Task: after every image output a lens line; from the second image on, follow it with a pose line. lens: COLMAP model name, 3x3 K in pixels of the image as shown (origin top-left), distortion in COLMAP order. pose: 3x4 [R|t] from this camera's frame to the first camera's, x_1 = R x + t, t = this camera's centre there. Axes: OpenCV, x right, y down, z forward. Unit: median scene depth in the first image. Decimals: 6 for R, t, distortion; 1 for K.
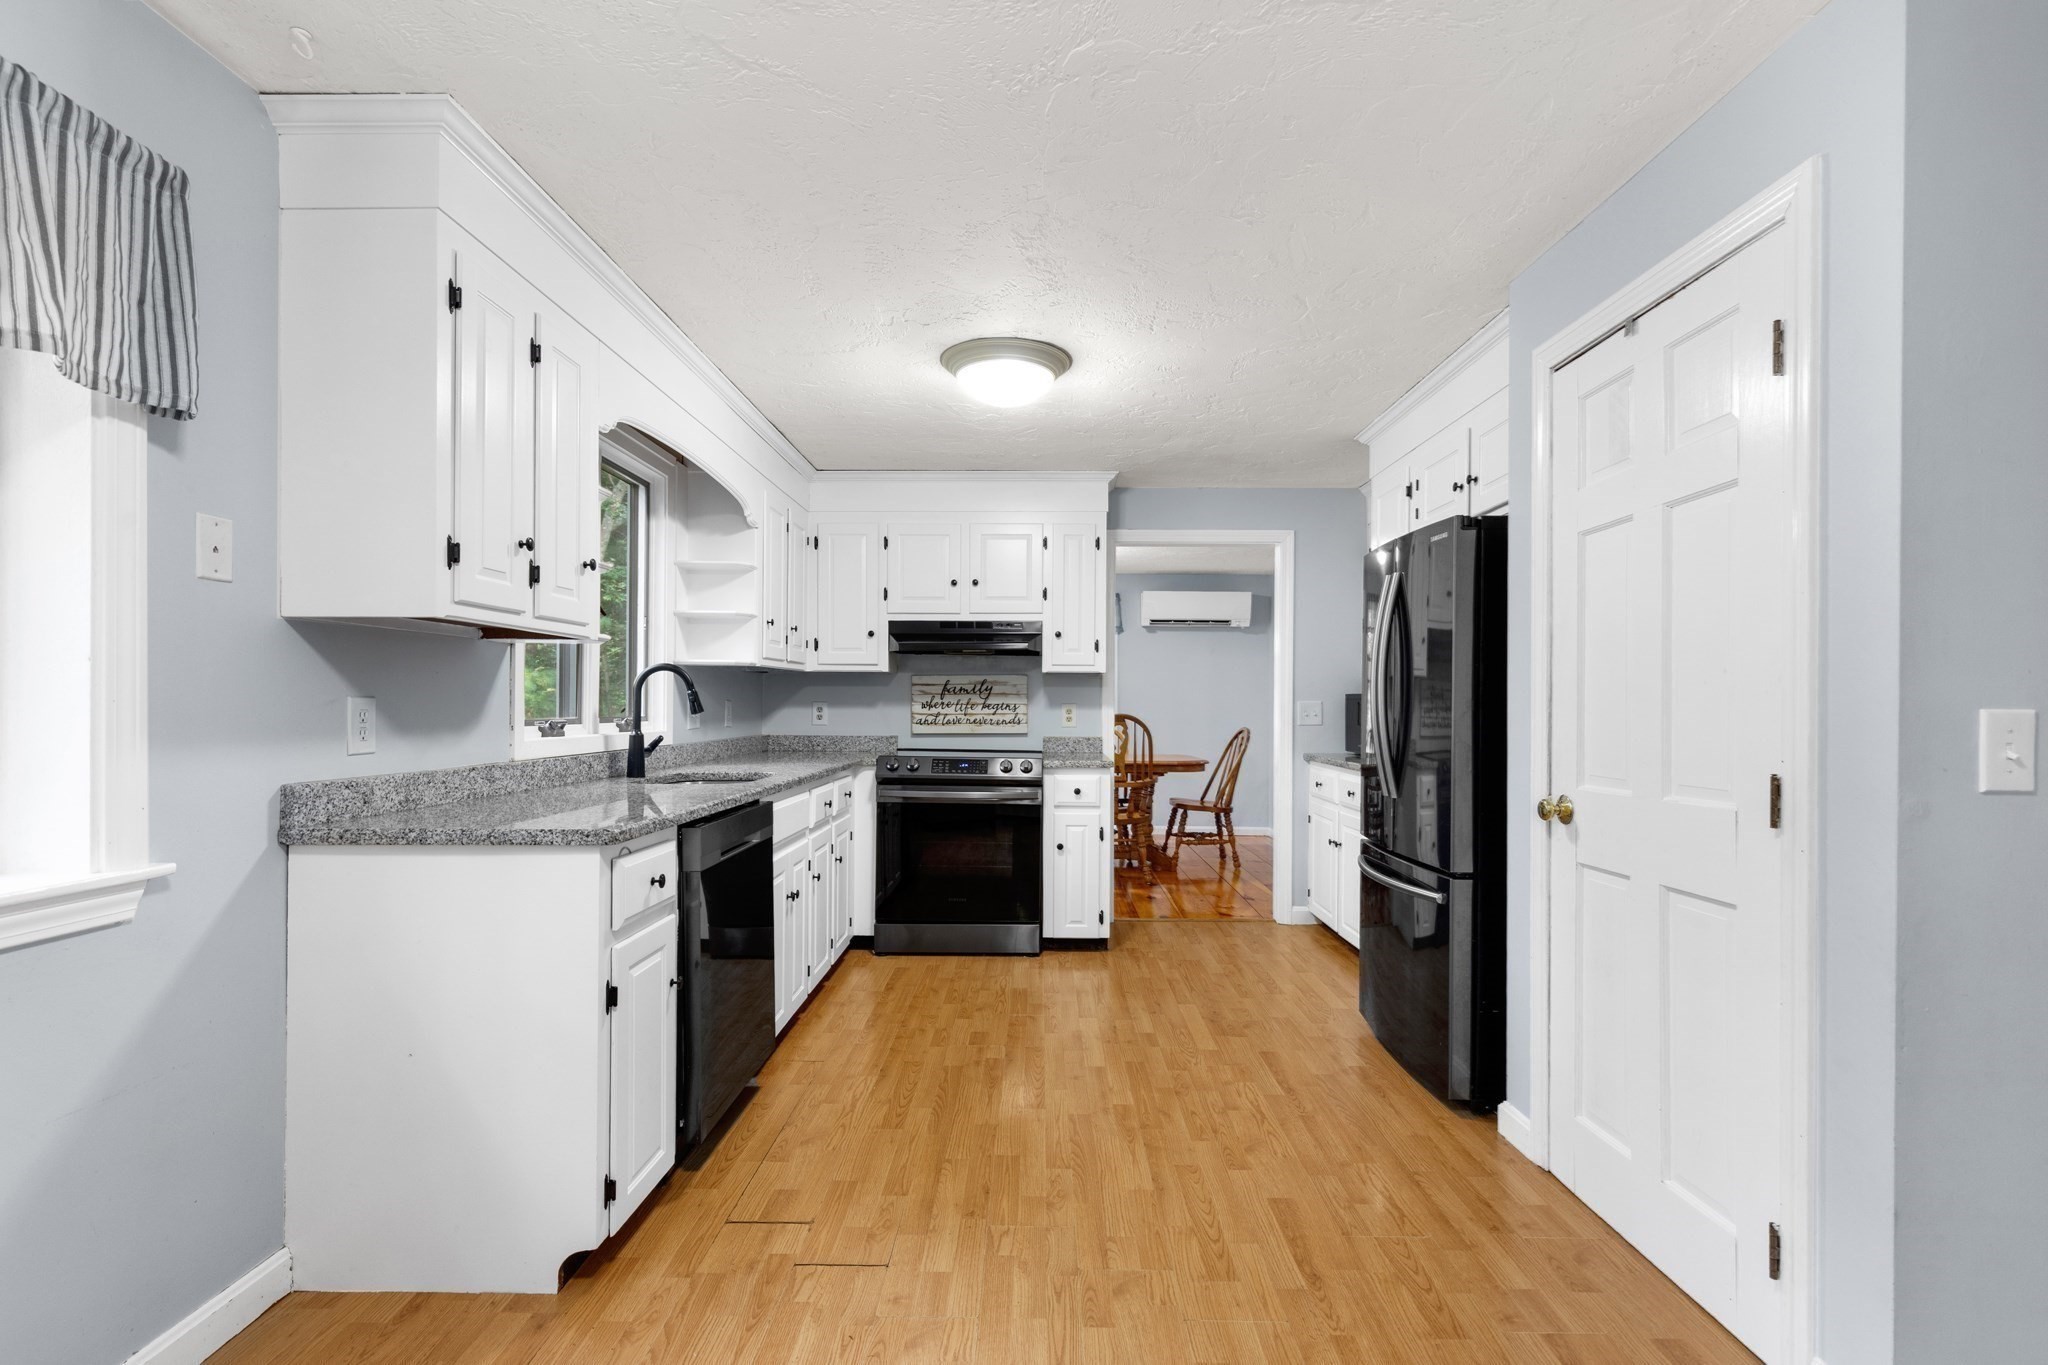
lens RADIAL K [[932.2, 0, 1031.9], [0, 932.2, 696.9], [0, 0, 1]] dist [0.001991, -0.000432]
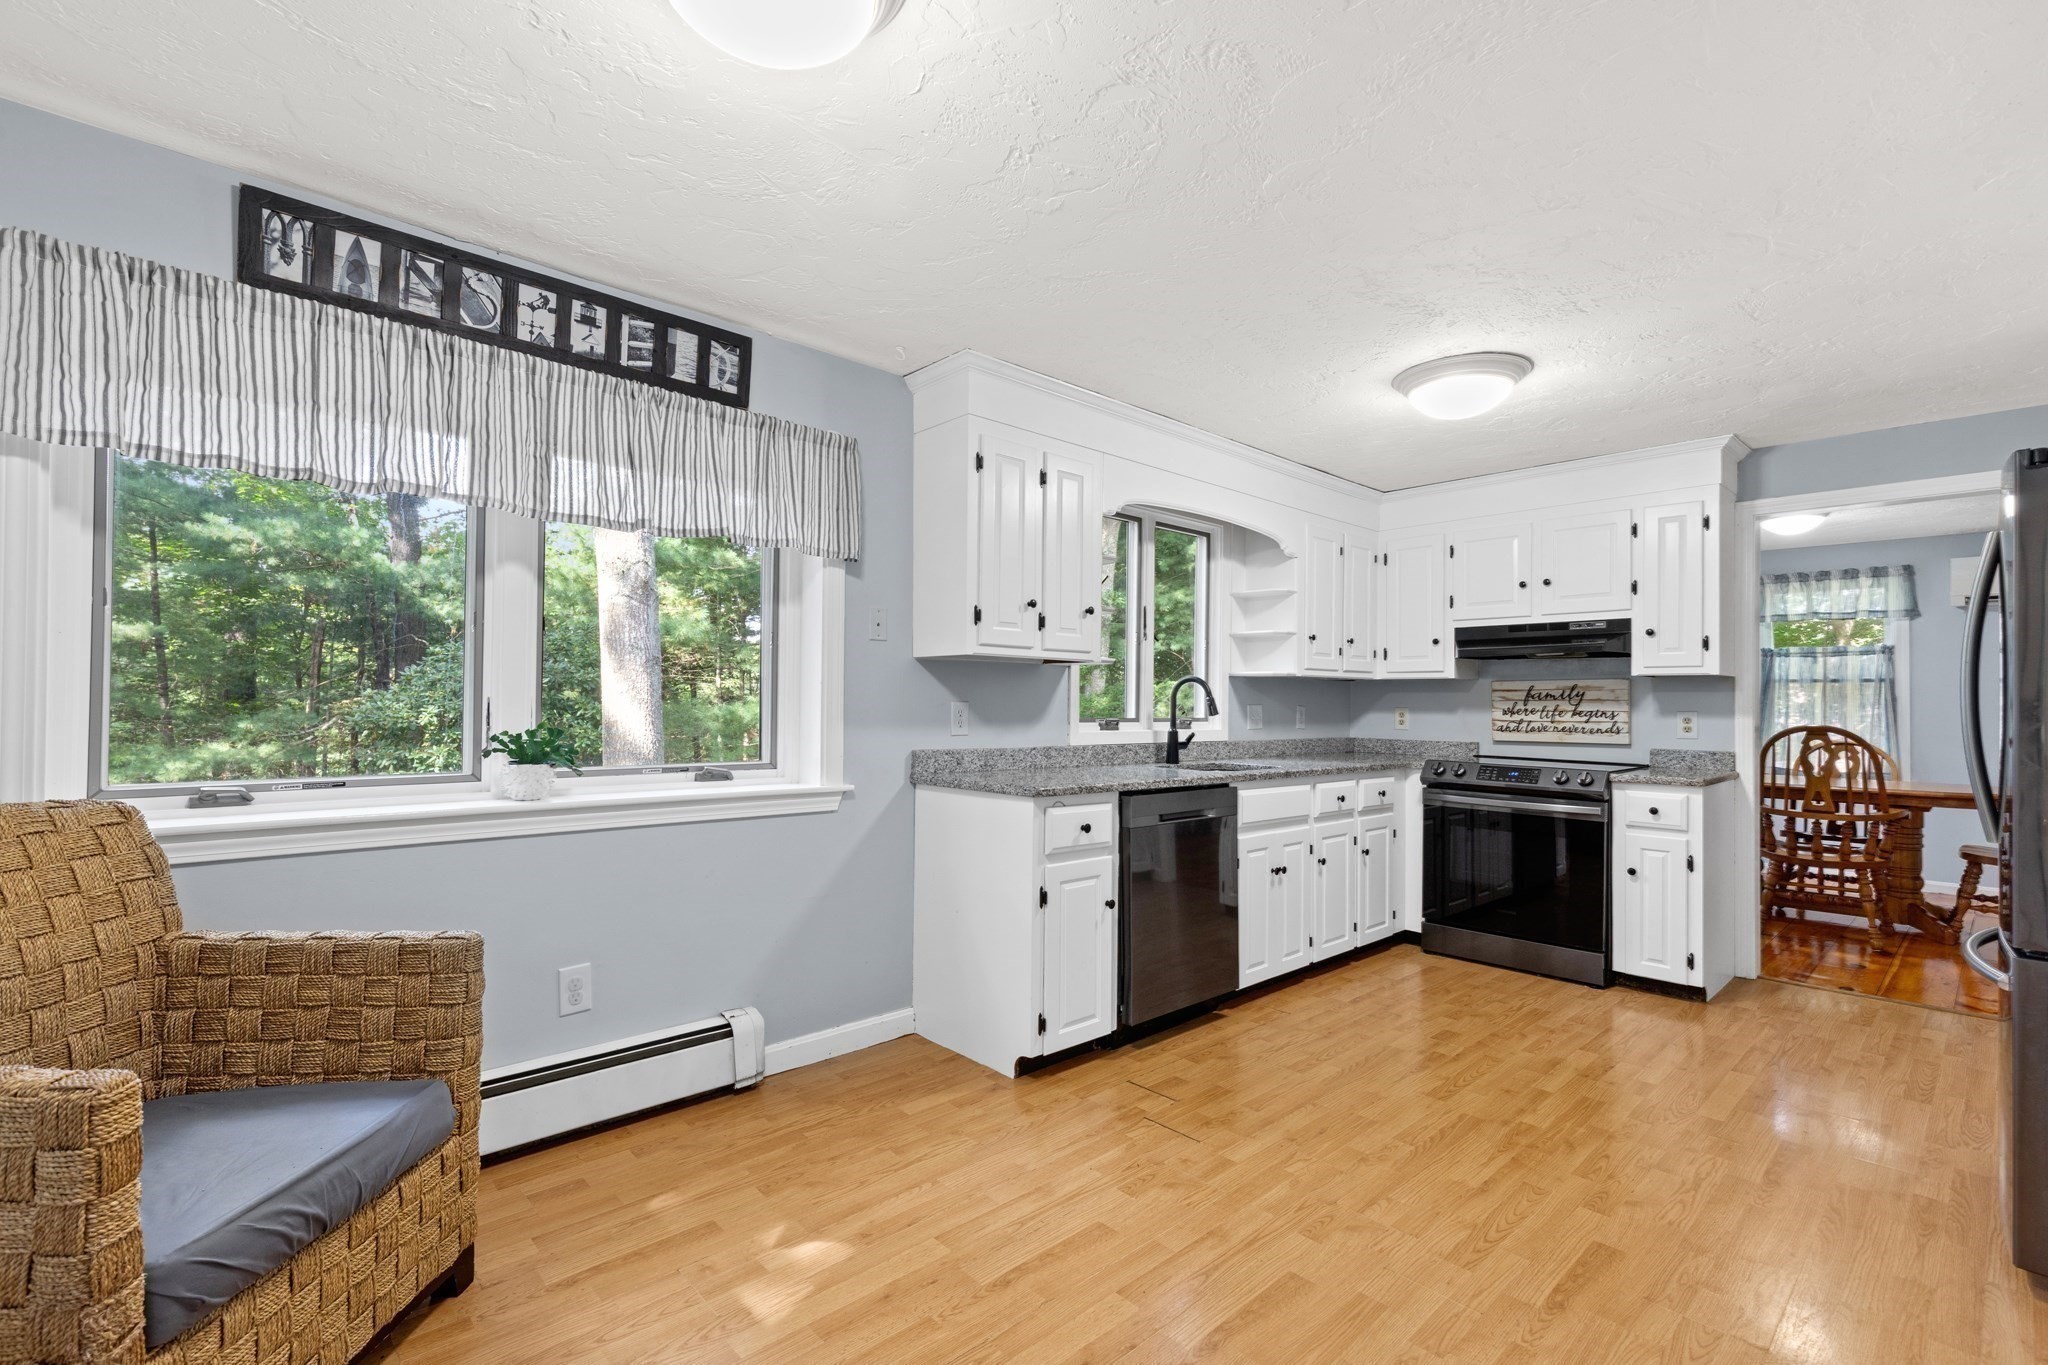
lens RADIAL K [[918.7, 0, 1024.0], [0, 918.7, 682.5], [0, 0, 1]] dist [0.000530, -0.000211]
pose [[0.681322, -0.015458, -0.731820, 0.375985], [-0.001973, 0.999735, -0.022953, 0.002234], [0.731981, 0.017083, 0.681111, -0.033711]]
